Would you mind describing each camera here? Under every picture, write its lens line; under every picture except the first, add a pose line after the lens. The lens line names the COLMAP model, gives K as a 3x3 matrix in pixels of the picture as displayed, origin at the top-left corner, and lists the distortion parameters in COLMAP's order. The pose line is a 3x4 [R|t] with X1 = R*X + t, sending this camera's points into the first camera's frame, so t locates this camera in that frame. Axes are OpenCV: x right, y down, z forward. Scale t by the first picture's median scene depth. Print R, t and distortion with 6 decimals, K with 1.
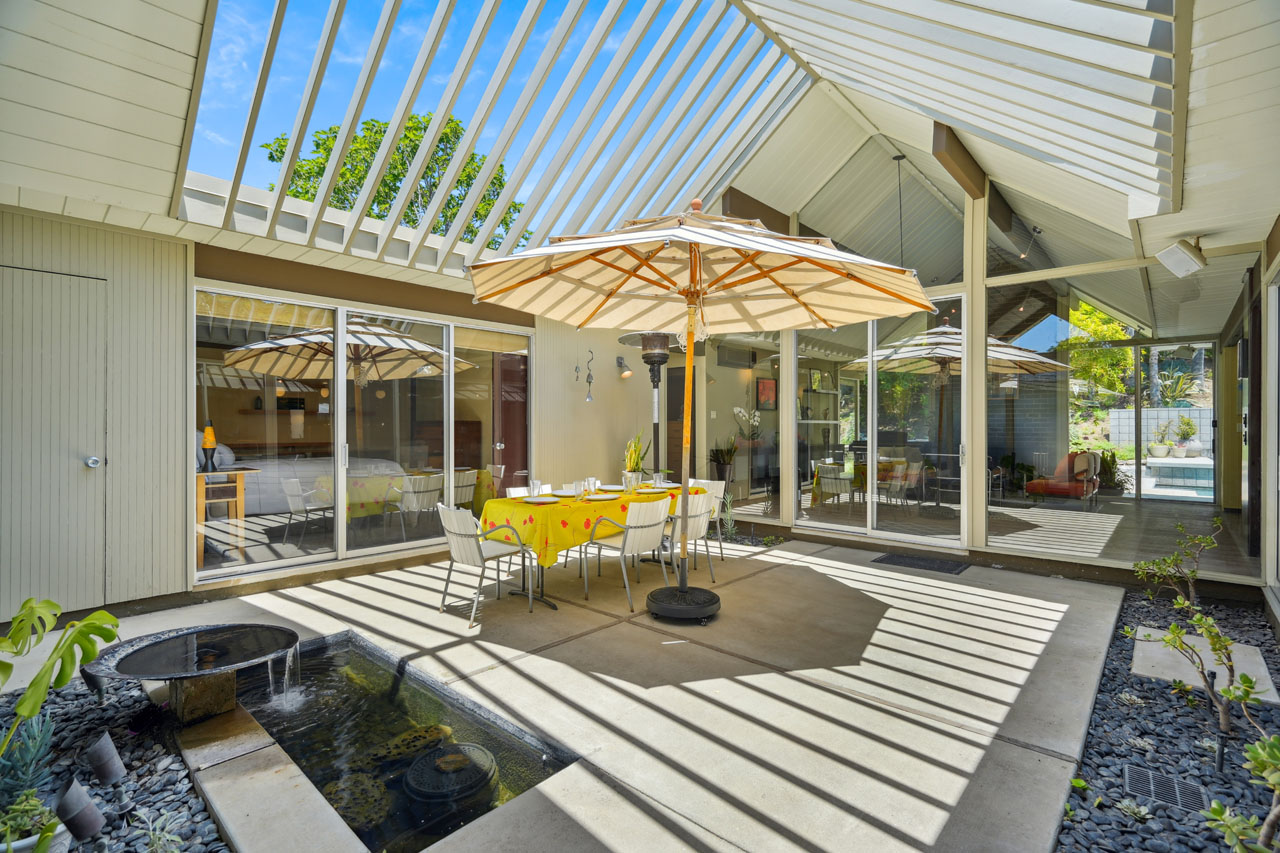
lens RADIAL K [[581.2, 0, 640.0], [0, 581.2, 426.5], [0, 0, 1]] dist [-0.000653, 0.000535]
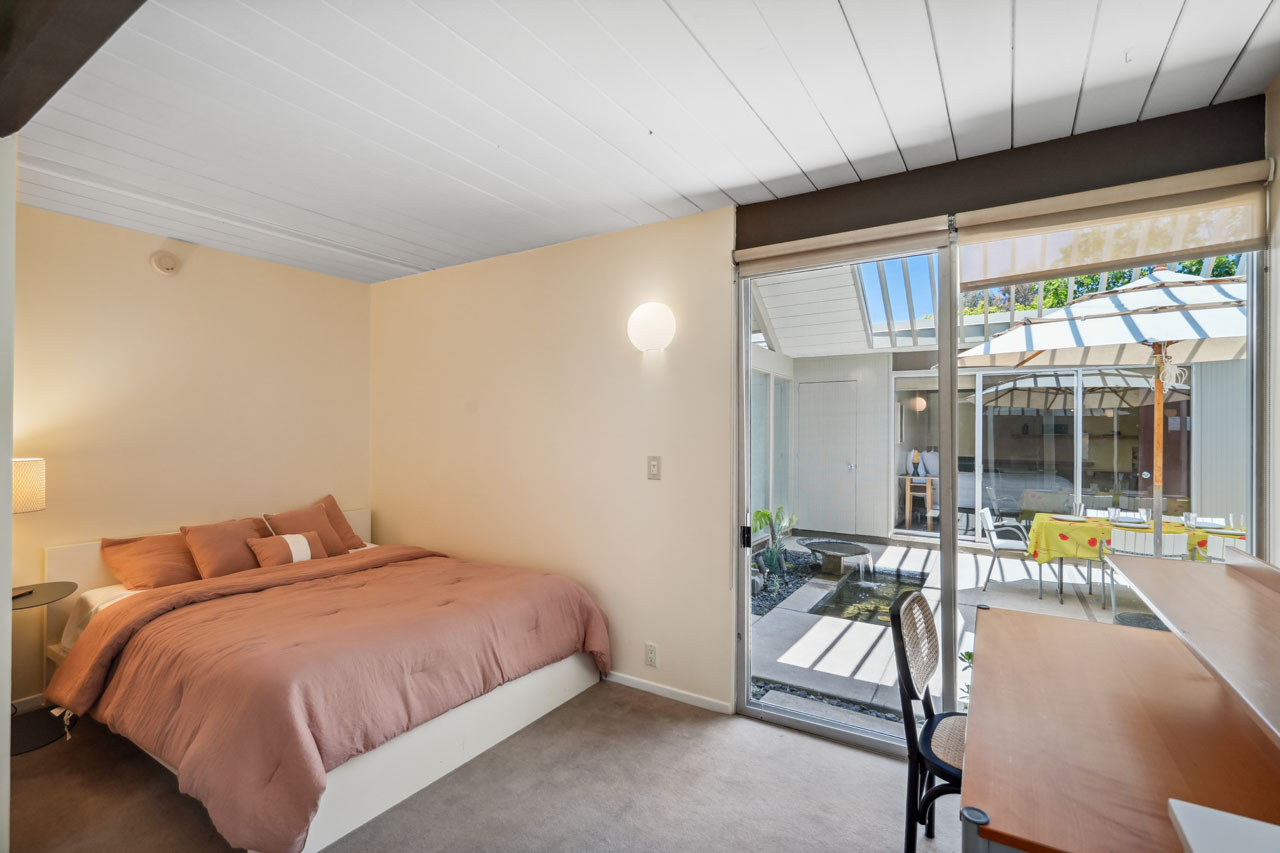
lens RADIAL K [[581.2, 0, 640.0], [0, 581.2, 426.5], [0, 0, 1]] dist [-0.000653, 0.000535]
pose [[0.187276, -0.007910, -0.982275, 0.913385], [-0.003426, 0.999956, -0.008705, -0.058195], [0.982301, 0.004996, 0.187241, -0.147845]]
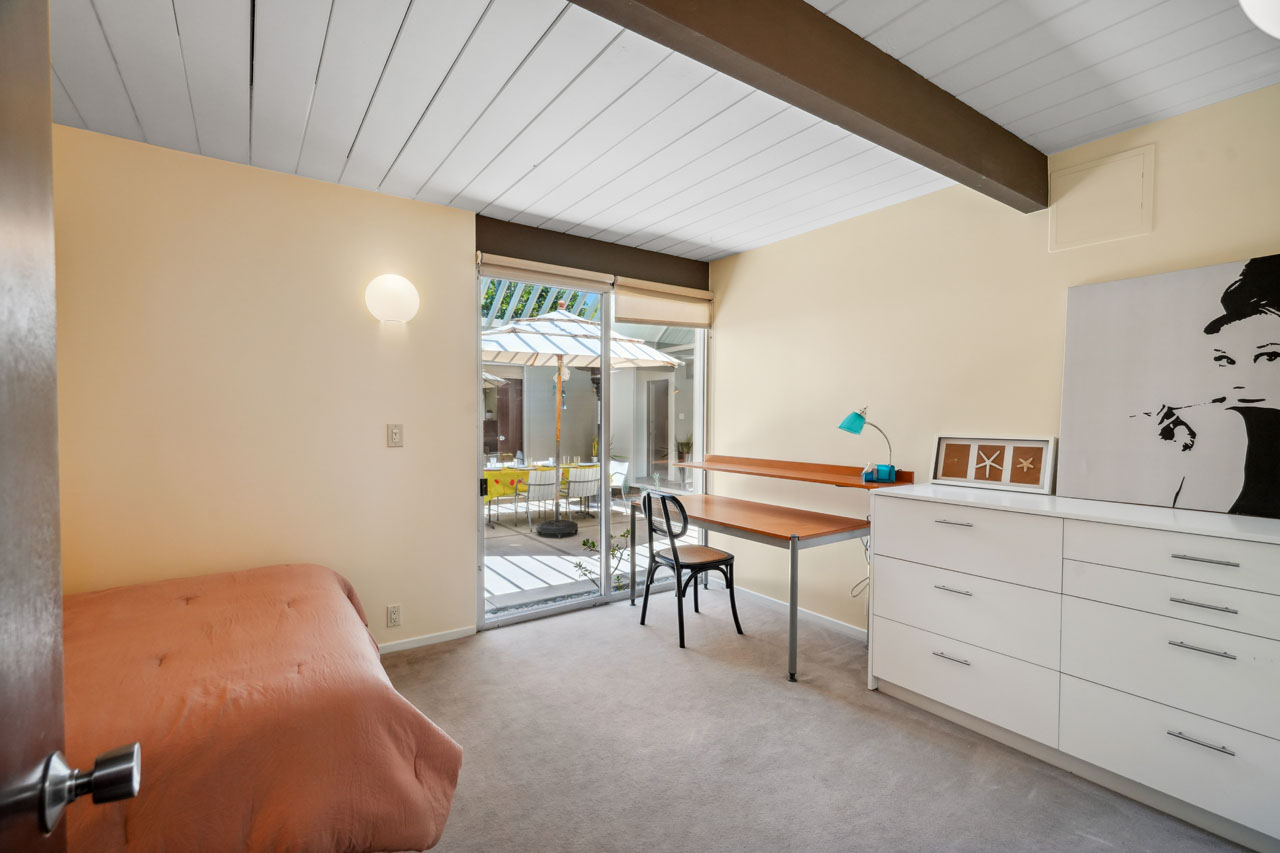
lens RADIAL K [[581.2, 0, 640.0], [0, 581.2, 426.5], [0, 0, 1]] dist [-0.000653, 0.000535]
pose [[0.978145, 0.005810, -0.207844, 0.664850], [-0.002206, 0.999843, 0.017566, -0.038513], [0.207914, -0.016724, 0.978004, -0.668836]]
